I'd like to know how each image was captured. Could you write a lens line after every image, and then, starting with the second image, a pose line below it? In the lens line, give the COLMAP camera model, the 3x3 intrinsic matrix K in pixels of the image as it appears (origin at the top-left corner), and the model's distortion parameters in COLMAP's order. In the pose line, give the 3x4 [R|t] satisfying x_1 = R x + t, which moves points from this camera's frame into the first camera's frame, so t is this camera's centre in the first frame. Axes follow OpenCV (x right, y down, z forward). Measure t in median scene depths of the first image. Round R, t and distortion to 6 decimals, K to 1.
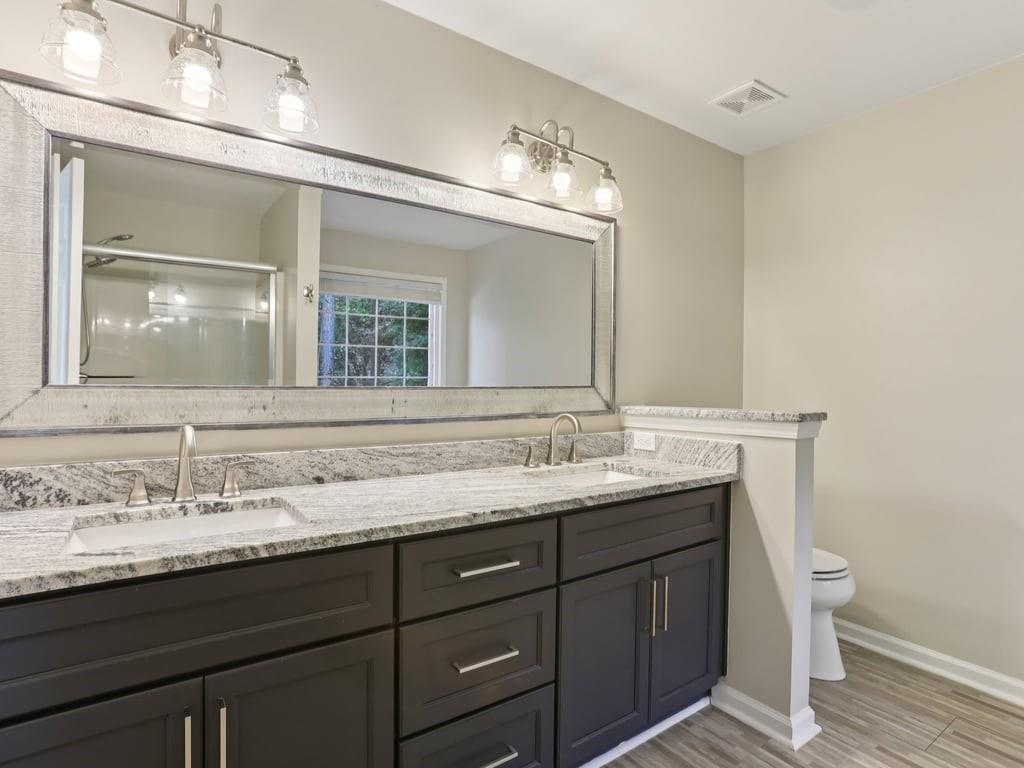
lens RADIAL K [[540.0, 0, 509.8], [0, 540.0, 398.5], [0, 0, 1]] dist [-0.078163, 0.046886]
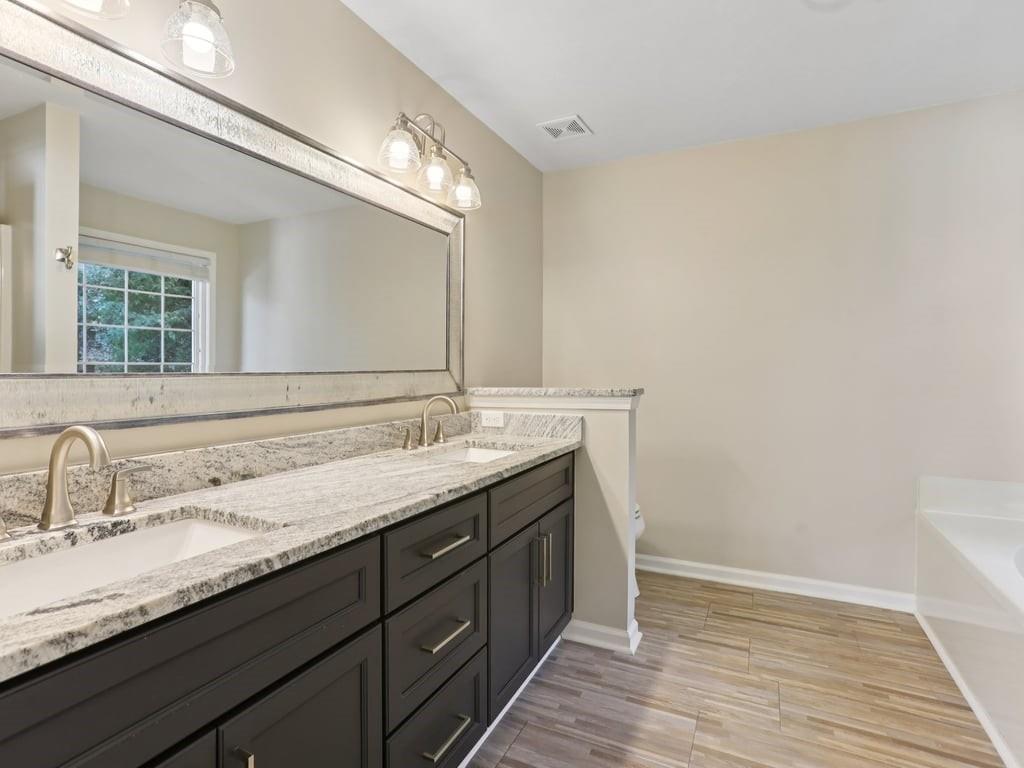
lens RADIAL K [[523.5, 0, 503.3], [0, 523.5, 382.8], [0, 0, 1]] dist [-0.072543, 0.040572]
pose [[0.878856, -0.021842, 0.476587, -0.308496], [0.021860, 0.999746, 0.005506, -0.000646], [-0.476586, 0.005580, 0.879110, 0.050142]]
